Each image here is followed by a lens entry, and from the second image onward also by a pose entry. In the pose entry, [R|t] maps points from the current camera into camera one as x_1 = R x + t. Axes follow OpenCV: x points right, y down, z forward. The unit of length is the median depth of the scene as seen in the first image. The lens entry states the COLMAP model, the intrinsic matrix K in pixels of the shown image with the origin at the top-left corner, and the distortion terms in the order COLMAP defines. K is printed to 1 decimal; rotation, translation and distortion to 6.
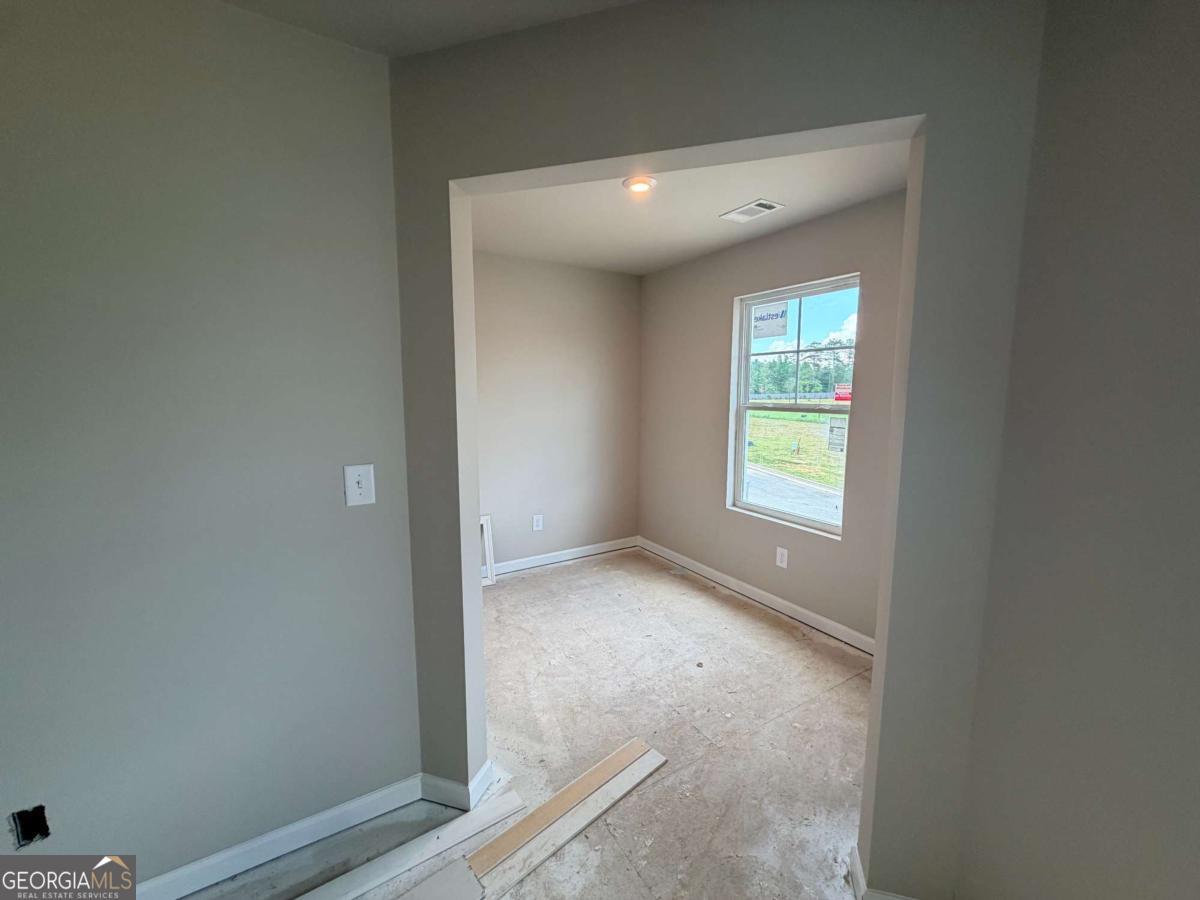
lens RADIAL K [[474.7, 0, 600.0], [0, 474.7, 450.0], [0, 0, 1]] dist [0.000948, -0.000166]
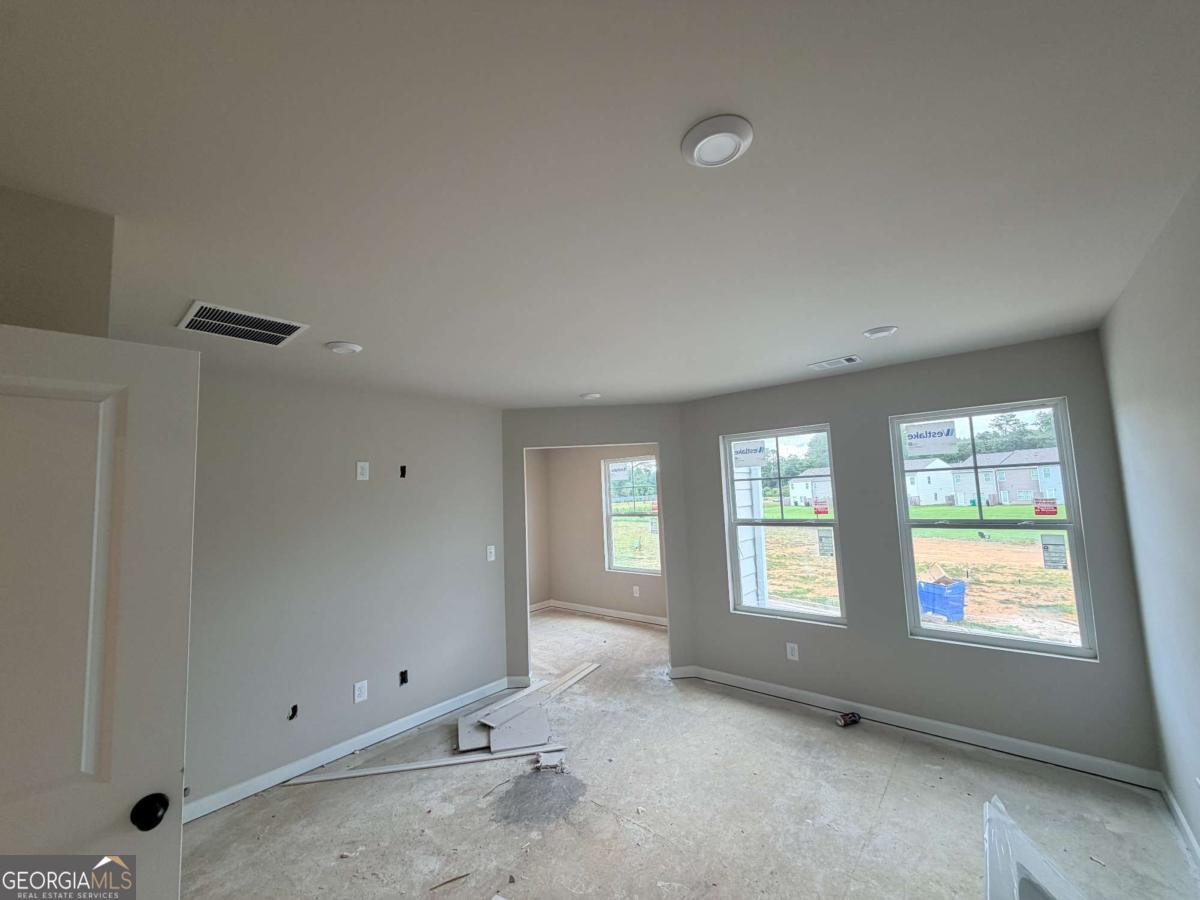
lens RADIAL K [[474.7, 0, 600.0], [0, 474.7, 450.0], [0, 0, 1]] dist [0.000948, -0.000166]
pose [[0.948186, -0.011515, 0.317507, -0.450523], [0.082429, 0.974040, -0.210835, 0.071377], [-0.306837, 0.226083, 0.924520, -1.081144]]
